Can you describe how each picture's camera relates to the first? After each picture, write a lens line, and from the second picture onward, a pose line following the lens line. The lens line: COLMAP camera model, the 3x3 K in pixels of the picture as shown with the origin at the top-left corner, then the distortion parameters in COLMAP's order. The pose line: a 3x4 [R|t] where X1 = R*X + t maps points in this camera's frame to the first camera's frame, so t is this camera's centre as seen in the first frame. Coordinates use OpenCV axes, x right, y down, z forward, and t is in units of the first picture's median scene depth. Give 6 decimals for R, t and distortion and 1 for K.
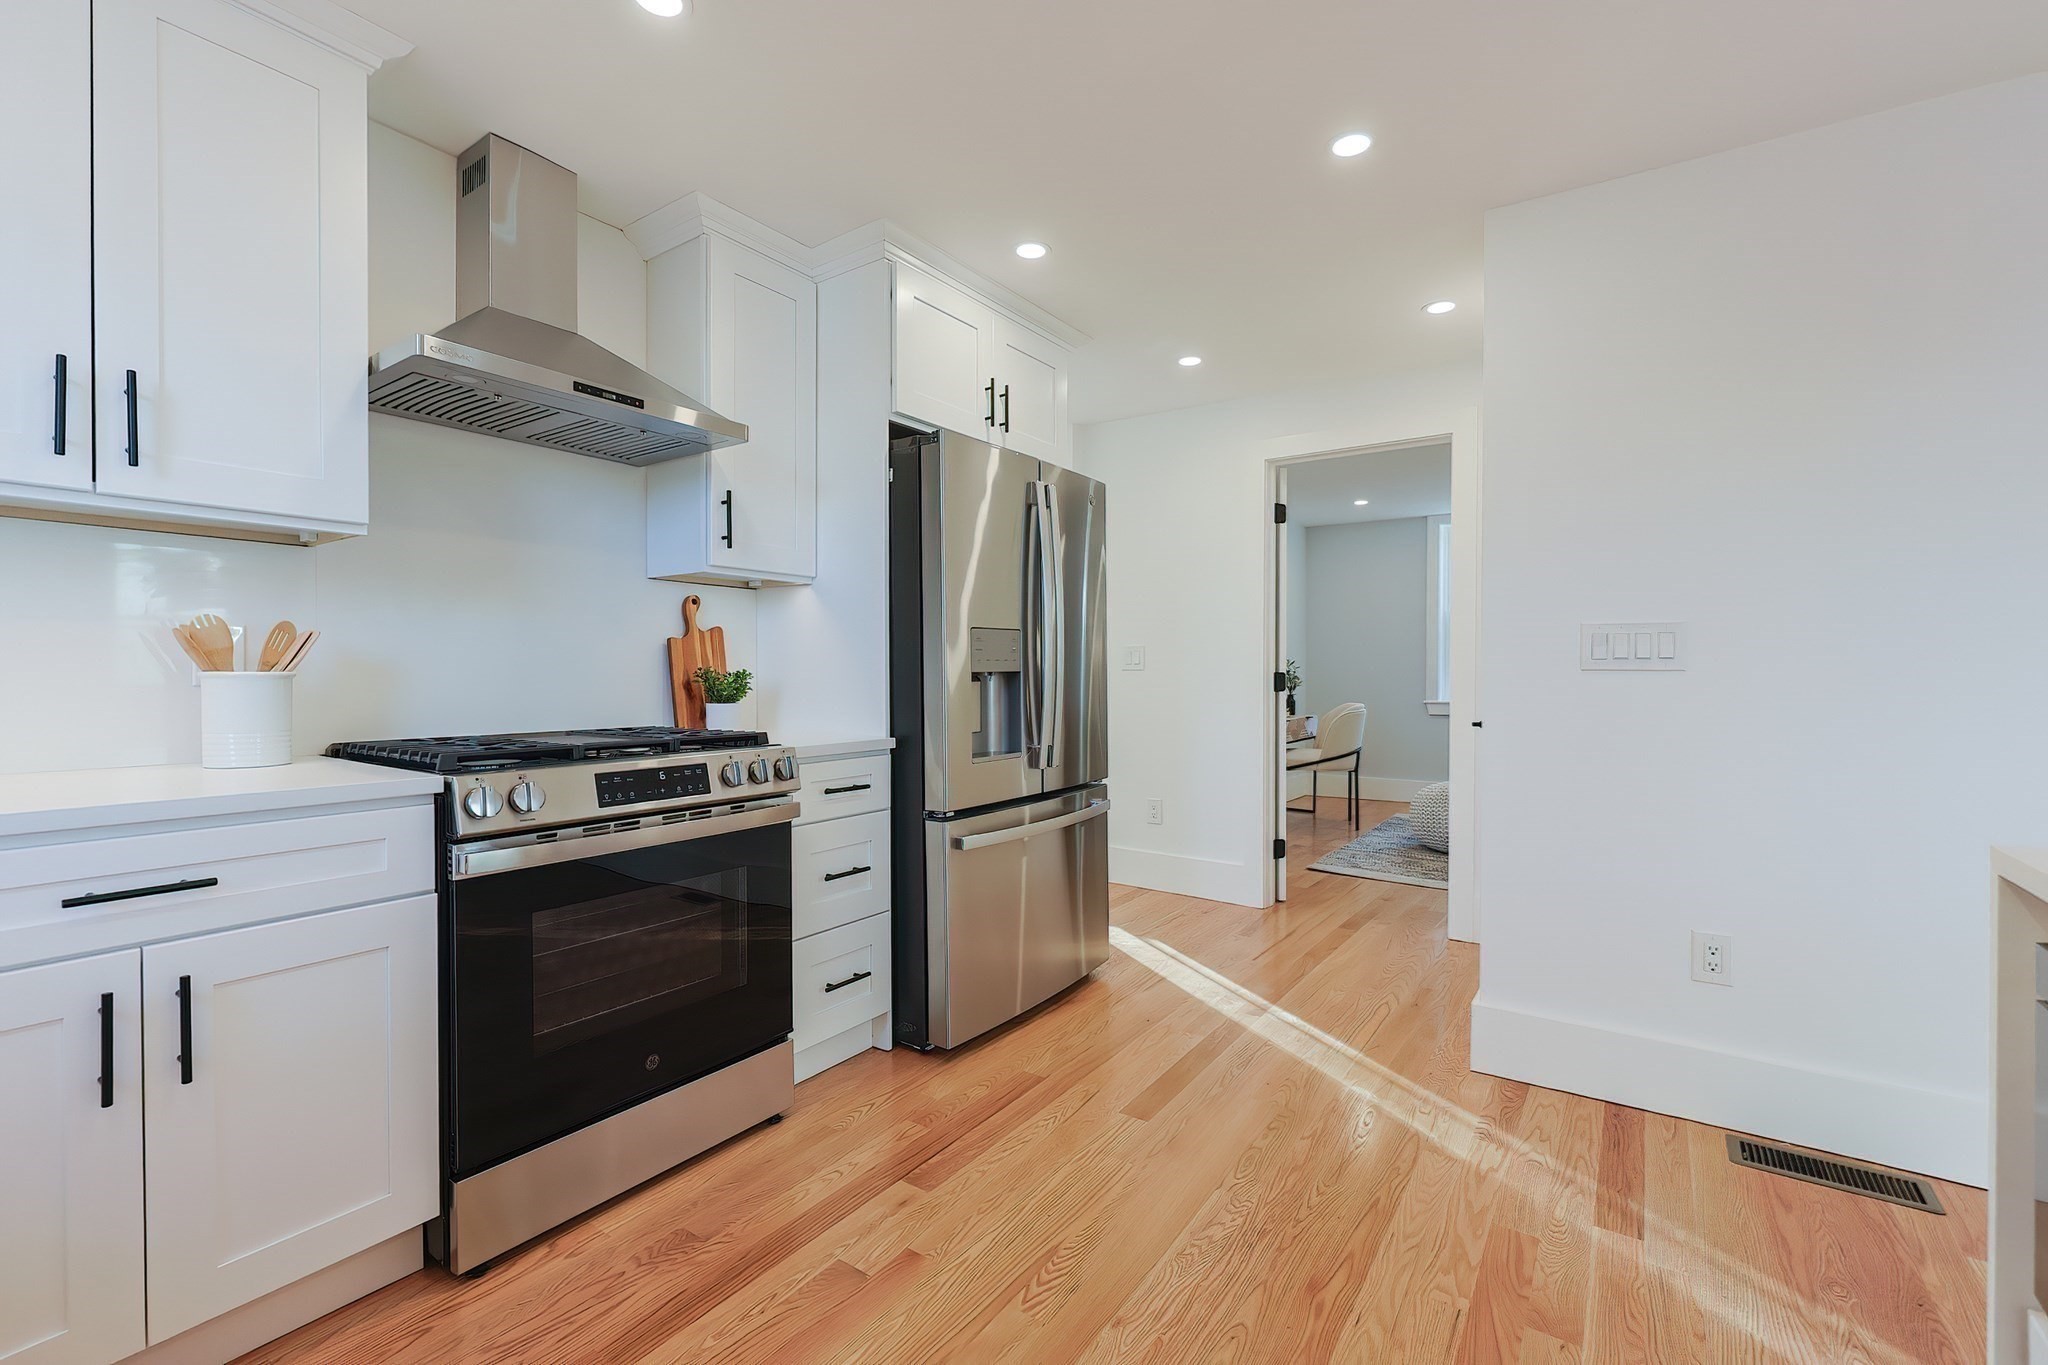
lens RADIAL K [[881.4, 0, 1025.3], [0, 881.4, 682.0], [0, 0, 1]] dist [0.000175, -0.001267]
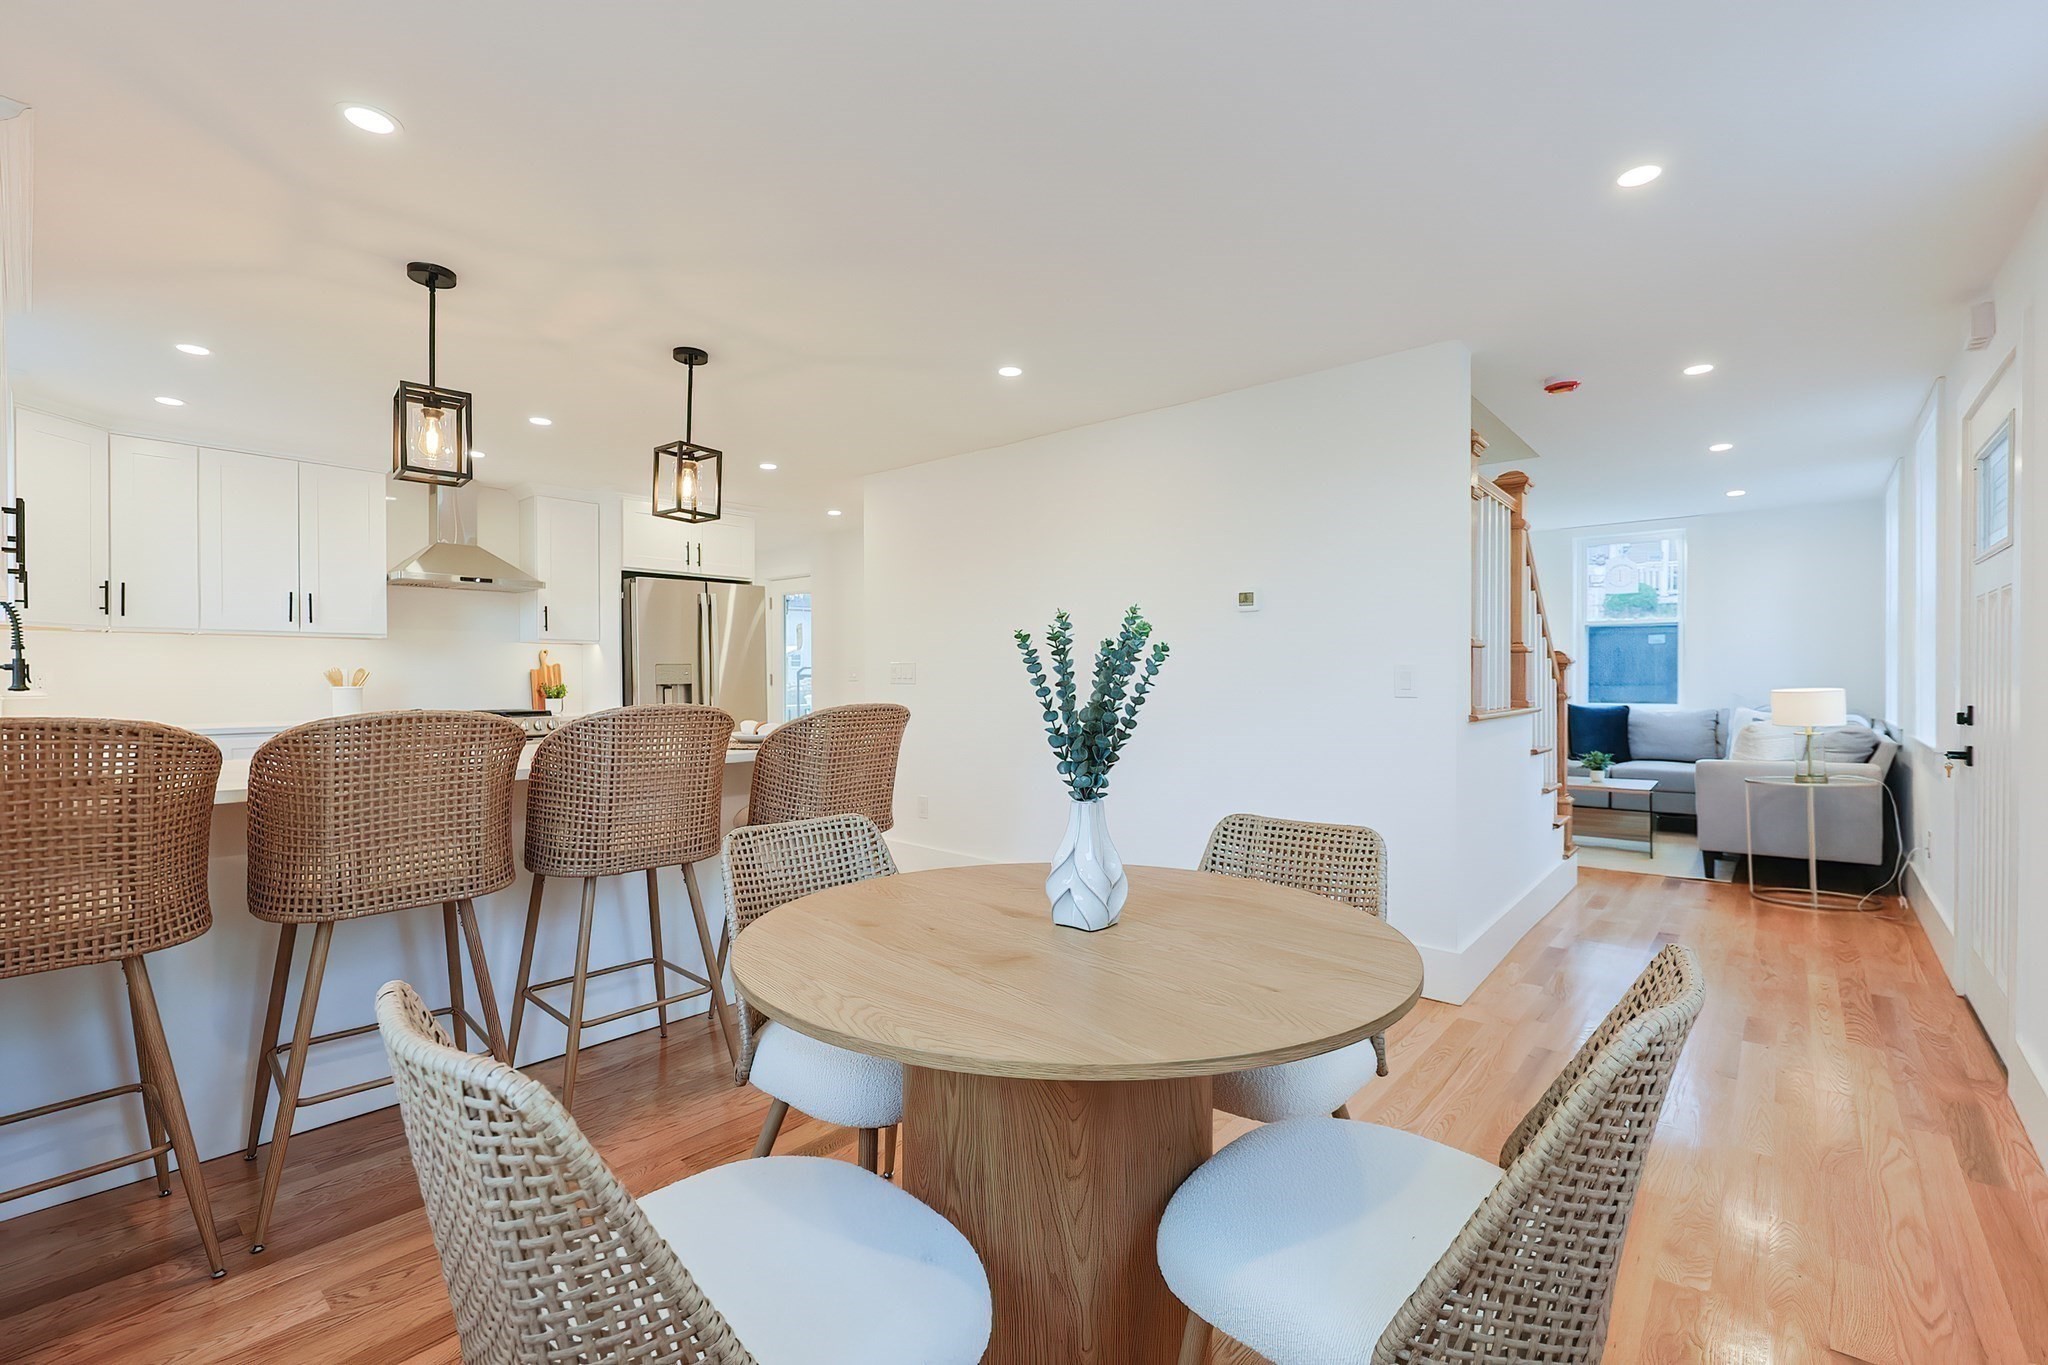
lens RADIAL K [[881.4, 0, 1029.6], [0, 881.4, 681.1], [0, 0, 1]] dist [0.000175, -0.001267]
pose [[0.994458, -0.003214, -0.105086, 1.069787], [0.002902, 0.999991, -0.003121, -0.010534], [0.105095, 0.002799, 0.994458, -1.063251]]
